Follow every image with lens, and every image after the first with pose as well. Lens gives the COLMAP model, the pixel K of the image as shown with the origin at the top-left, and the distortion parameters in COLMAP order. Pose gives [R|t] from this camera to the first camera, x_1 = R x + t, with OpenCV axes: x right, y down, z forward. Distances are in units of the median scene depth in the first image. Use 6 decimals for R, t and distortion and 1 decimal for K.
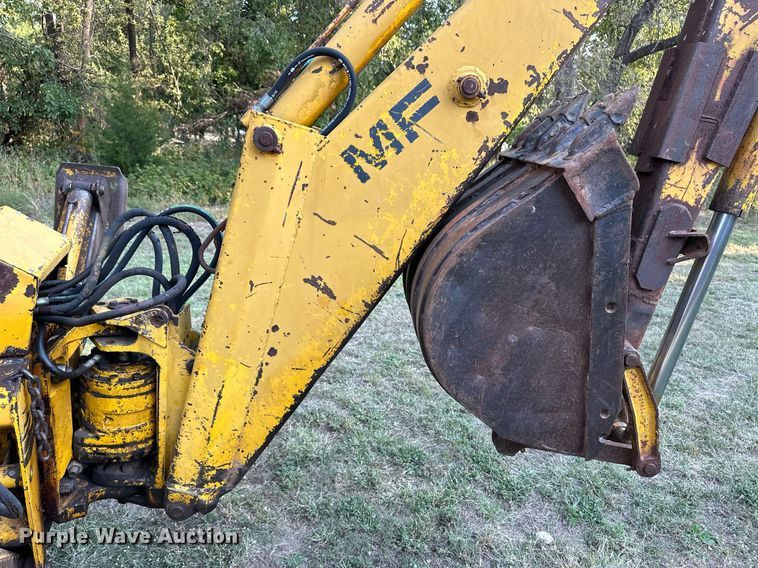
lens RADIAL K [[494.4, 0, 379.0], [0, 494.4, 284.0], [0, 0, 1]] dist [-0.004964, -0.006817]
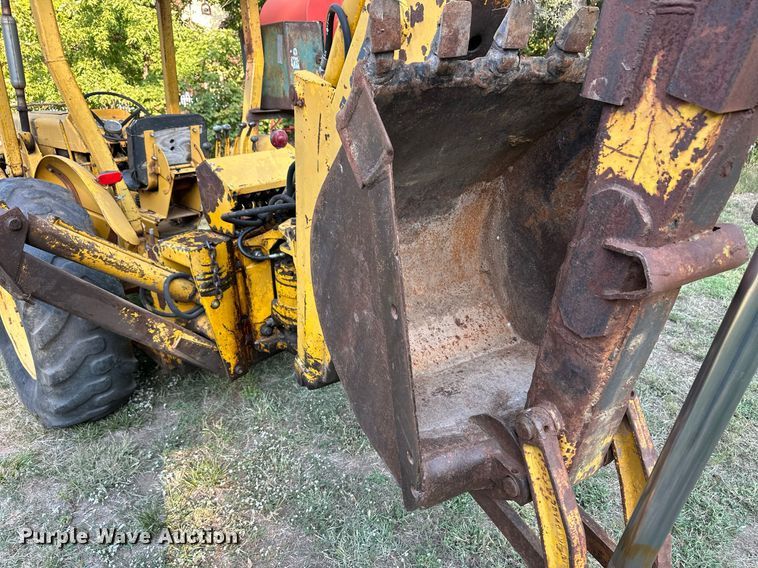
lens RADIAL K [[518.2, 0, 433.1], [0, 518.2, 287.3], [0, 0, 1]] dist [-0.003832, -0.035931]
pose [[0.527923, 0.256850, -0.809522, 0.973929], [-0.192838, 0.964528, 0.180273, -0.121565], [0.827110, 0.060936, 0.558727, 0.543868]]
